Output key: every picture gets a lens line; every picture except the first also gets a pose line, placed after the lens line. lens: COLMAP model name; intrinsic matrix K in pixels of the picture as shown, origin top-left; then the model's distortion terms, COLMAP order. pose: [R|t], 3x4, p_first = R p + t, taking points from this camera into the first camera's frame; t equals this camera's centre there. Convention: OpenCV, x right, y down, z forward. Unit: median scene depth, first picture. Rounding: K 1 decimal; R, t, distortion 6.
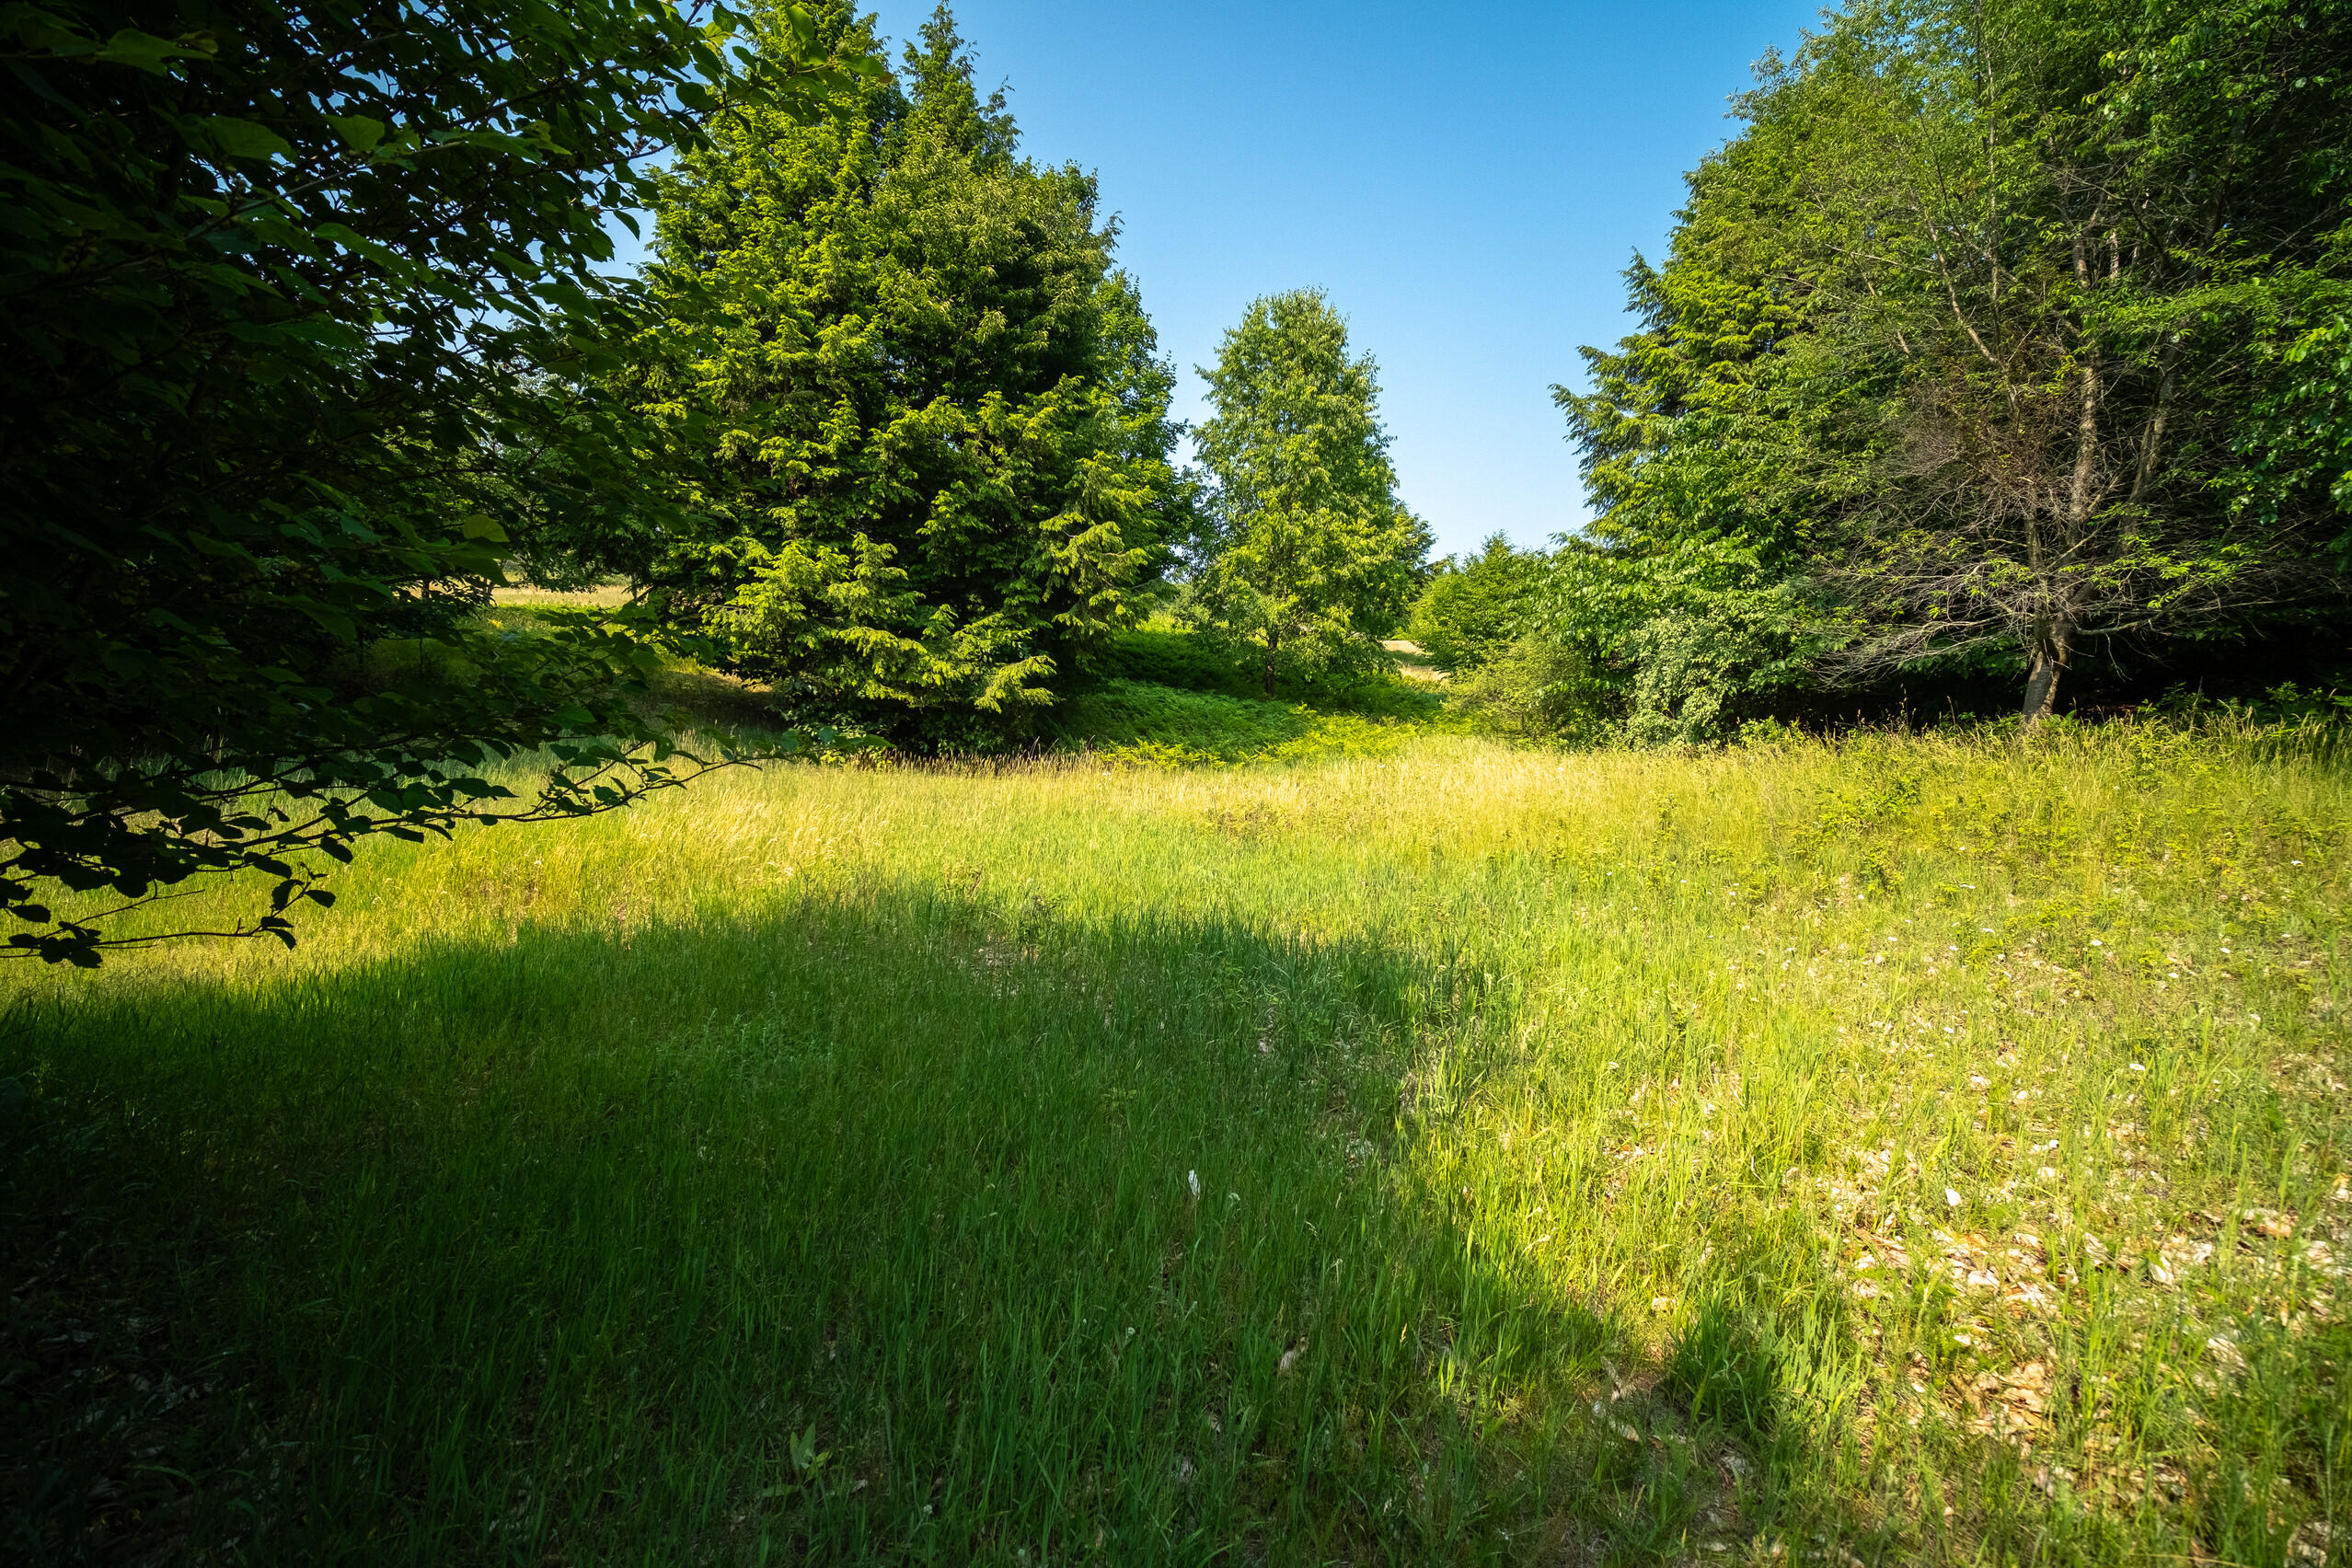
lens RADIAL K [[949.3, 0, 1164.6], [0, 949.3, 773.9], [0, 0, 1]] dist [-0.002616, -0.000828]
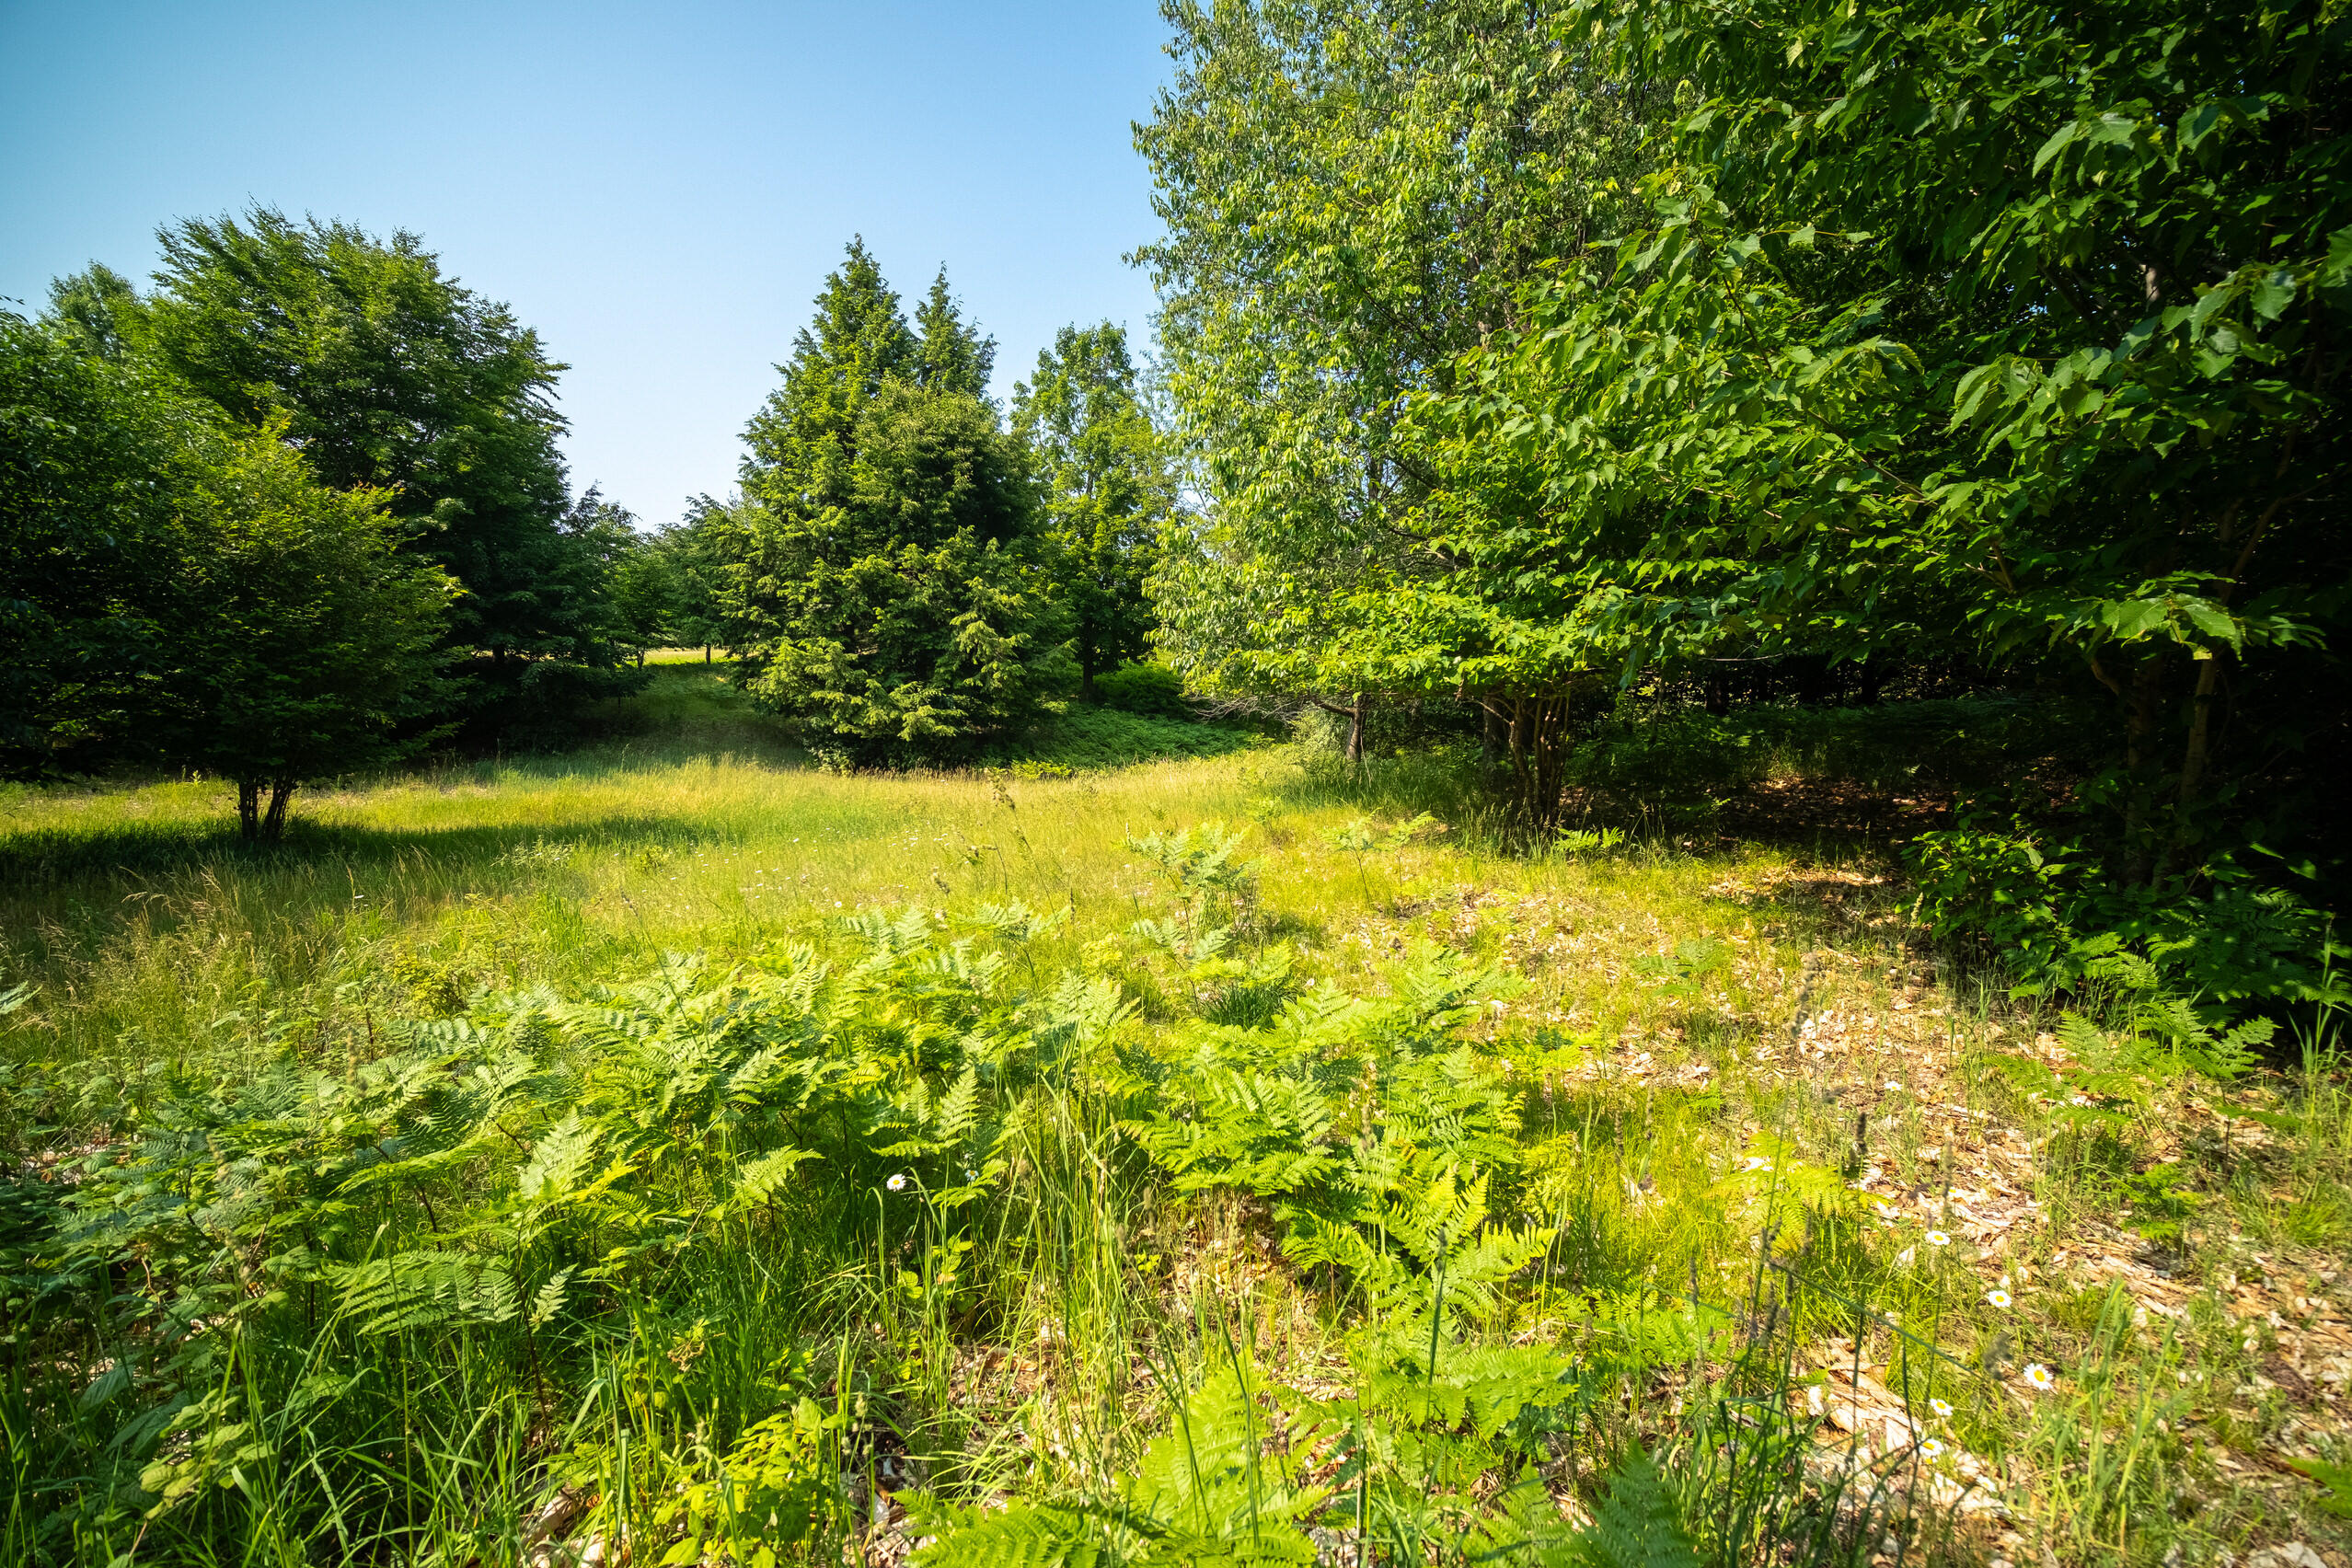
lens RADIAL K [[949.3, 0, 1170.9], [0, 949.3, 777.1], [0, 0, 1]] dist [-0.002616, -0.000828]
pose [[0.957902, 0.016450, -0.286625, 0.682851], [-0.021990, 0.999628, -0.016119, 0.012521], [0.286253, 0.021743, 0.957907, -0.400558]]
